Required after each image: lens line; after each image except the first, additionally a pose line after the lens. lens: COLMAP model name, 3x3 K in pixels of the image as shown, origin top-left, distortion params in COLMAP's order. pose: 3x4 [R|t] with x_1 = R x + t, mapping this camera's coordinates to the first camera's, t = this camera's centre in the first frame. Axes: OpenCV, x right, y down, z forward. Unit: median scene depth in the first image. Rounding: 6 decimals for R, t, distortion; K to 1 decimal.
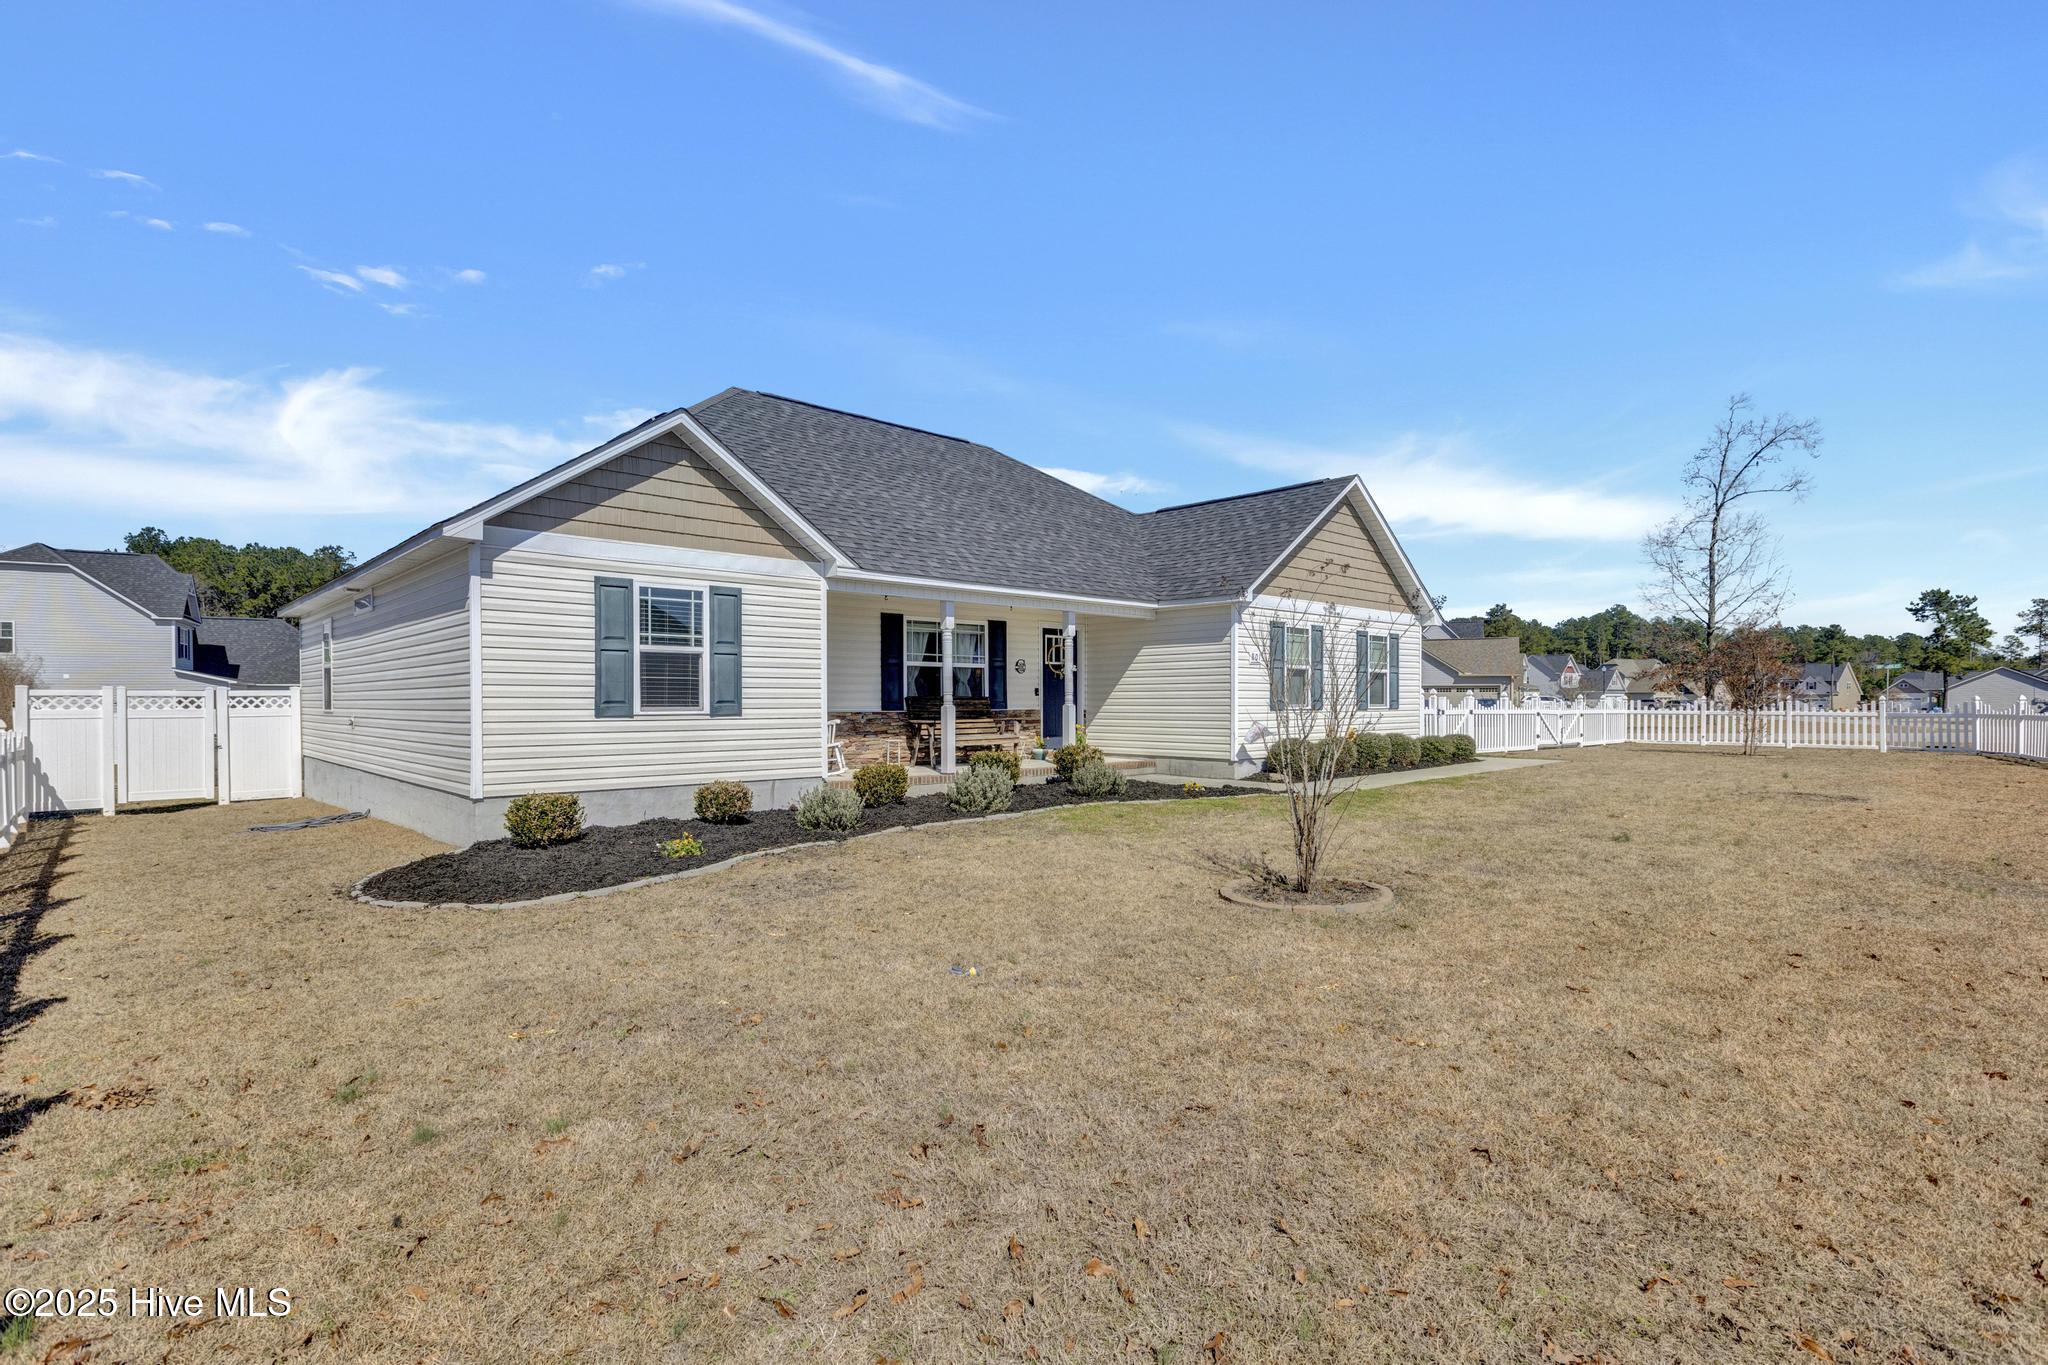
lens RADIAL K [[1027.7, 0, 1035.8], [0, 1027.7, 702.3], [0, 0, 1]] dist [0.006278, 0.000142]
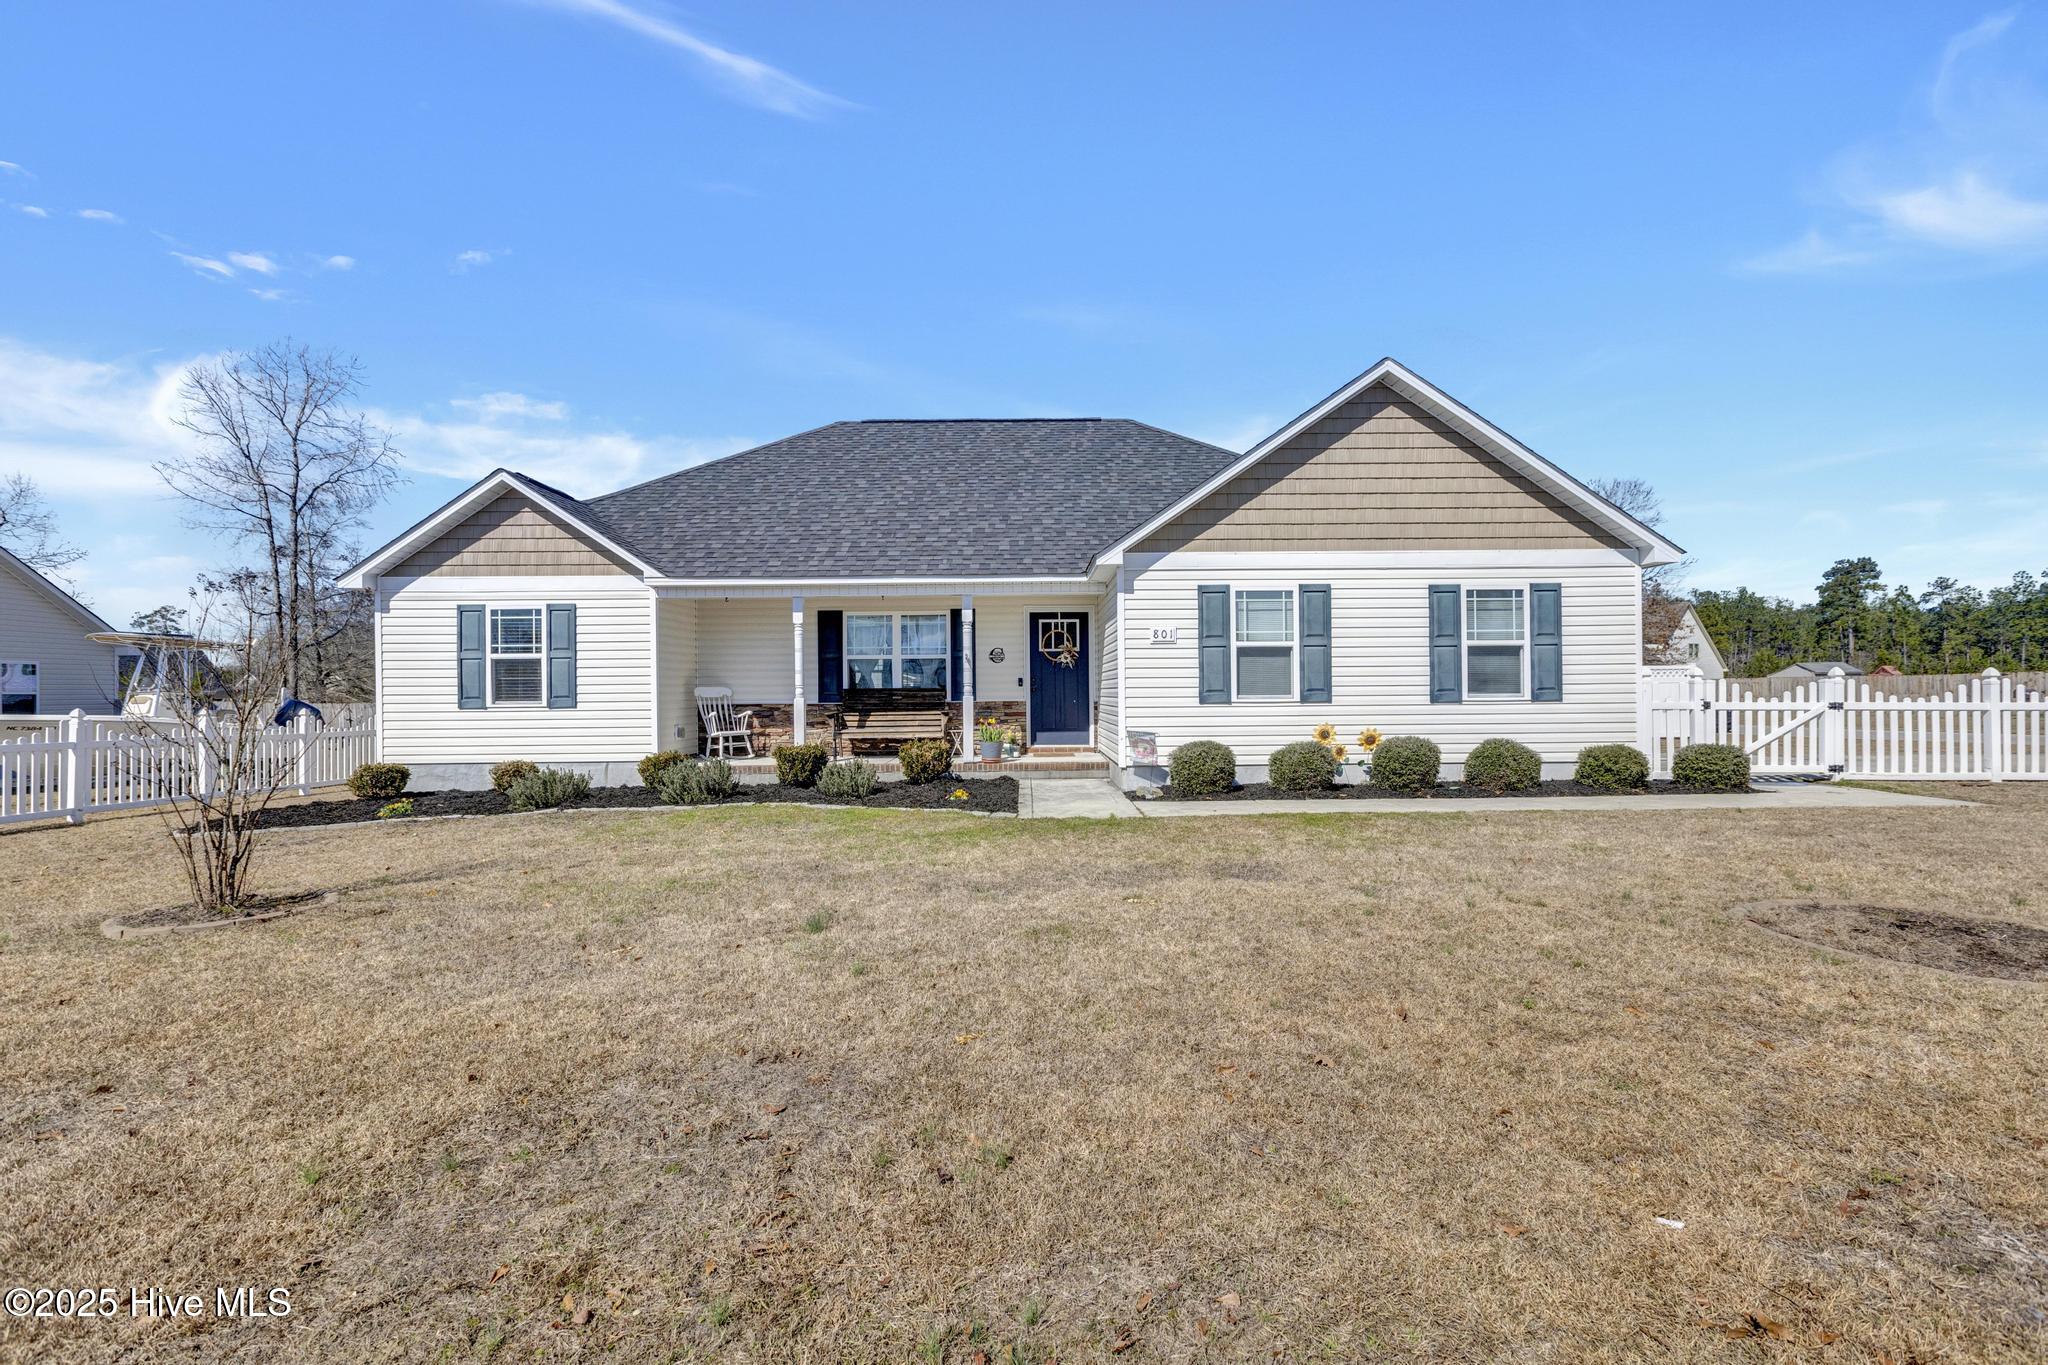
lens RADIAL K [[912.4, 0, 1028.1], [0, 912.4, 682.1], [0, 0, 1]] dist [0.001944, -0.000308]
pose [[0.716182, -0.014977, -0.697753, 0.857749], [0.008820, 0.999884, -0.012409, 0.000331], [0.697858, 0.002733, 0.716231, 0.604208]]
